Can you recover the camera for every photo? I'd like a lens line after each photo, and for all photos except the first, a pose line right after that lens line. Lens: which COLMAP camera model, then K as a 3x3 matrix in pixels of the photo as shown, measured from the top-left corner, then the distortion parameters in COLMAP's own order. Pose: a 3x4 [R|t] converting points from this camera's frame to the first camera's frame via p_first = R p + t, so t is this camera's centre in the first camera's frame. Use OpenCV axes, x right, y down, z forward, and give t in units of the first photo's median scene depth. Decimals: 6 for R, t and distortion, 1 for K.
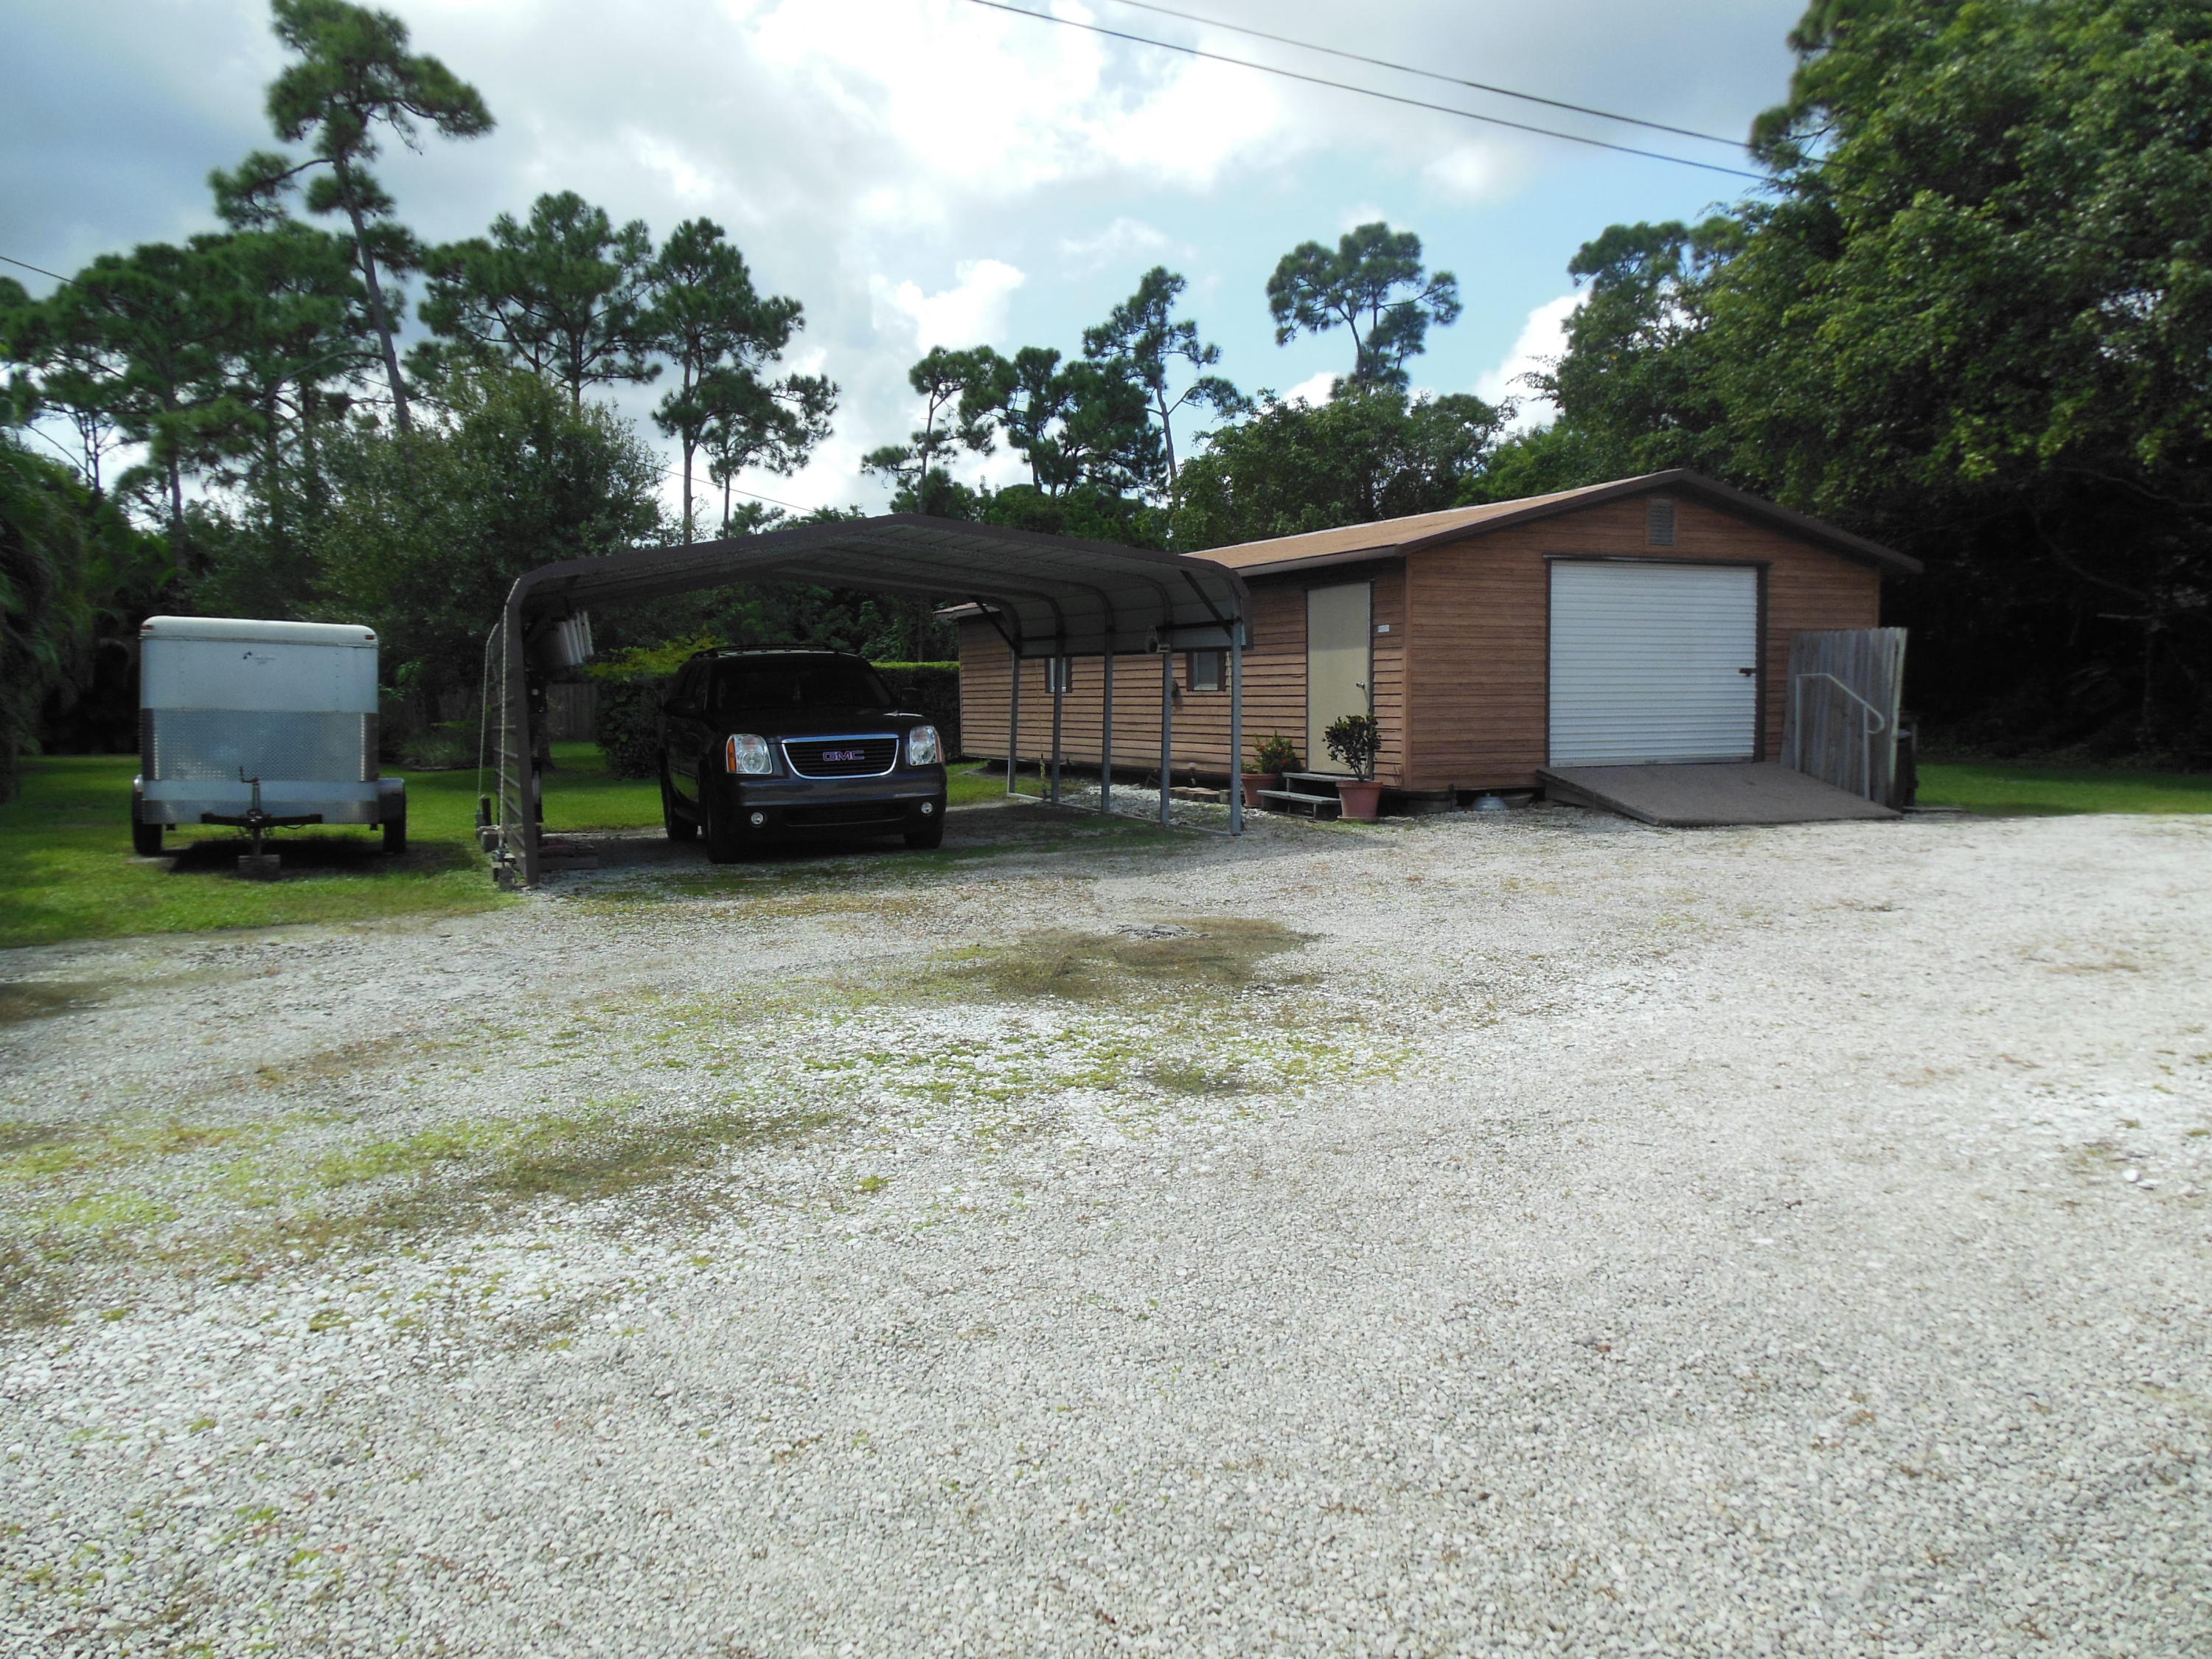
lens RADIAL K [[1663.2, 0, 1107.0], [0, 1663.2, 846.8], [0, 0, 1]] dist [-0.066540, 0.083666]
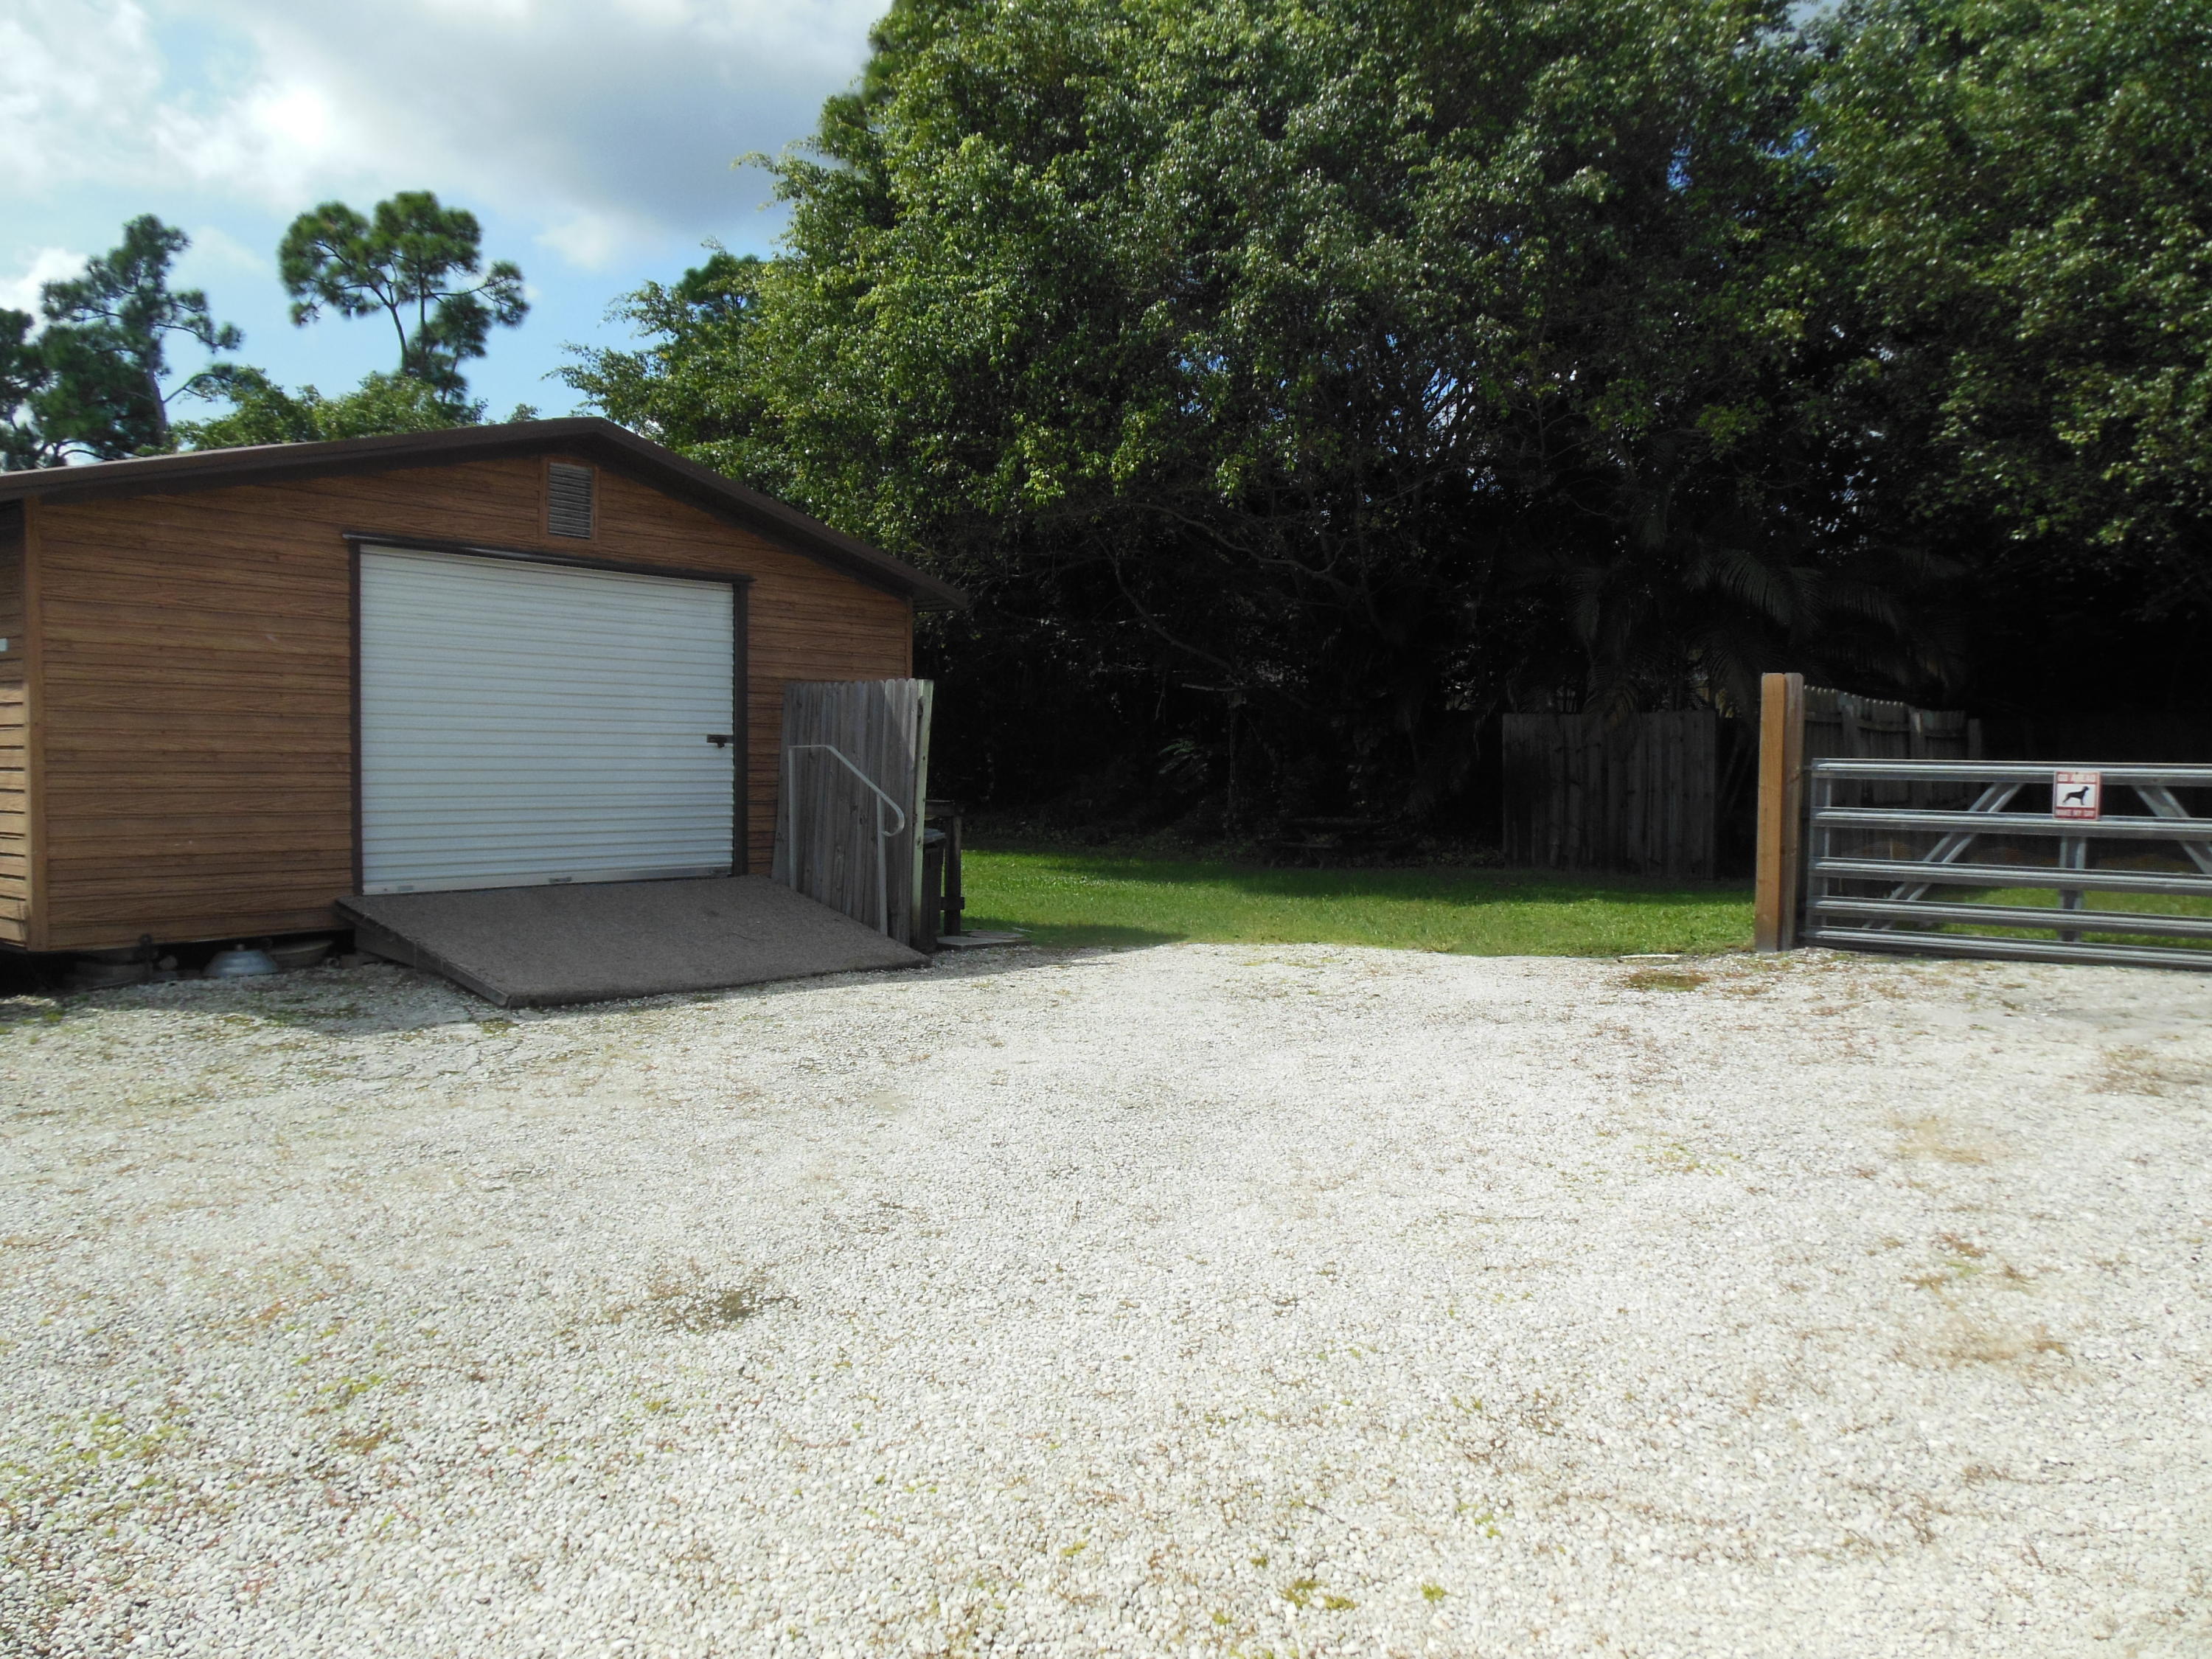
lens RADIAL K [[1663.2, 0, 1107.0], [0, 1663.2, 846.8], [0, 0, 1]] dist [-0.066540, 0.083666]
pose [[0.881868, -0.006213, 0.471456, 0.136593], [0.024740, 0.999145, -0.033109, -0.024143], [-0.470848, 0.040862, 0.881268, 0.220151]]
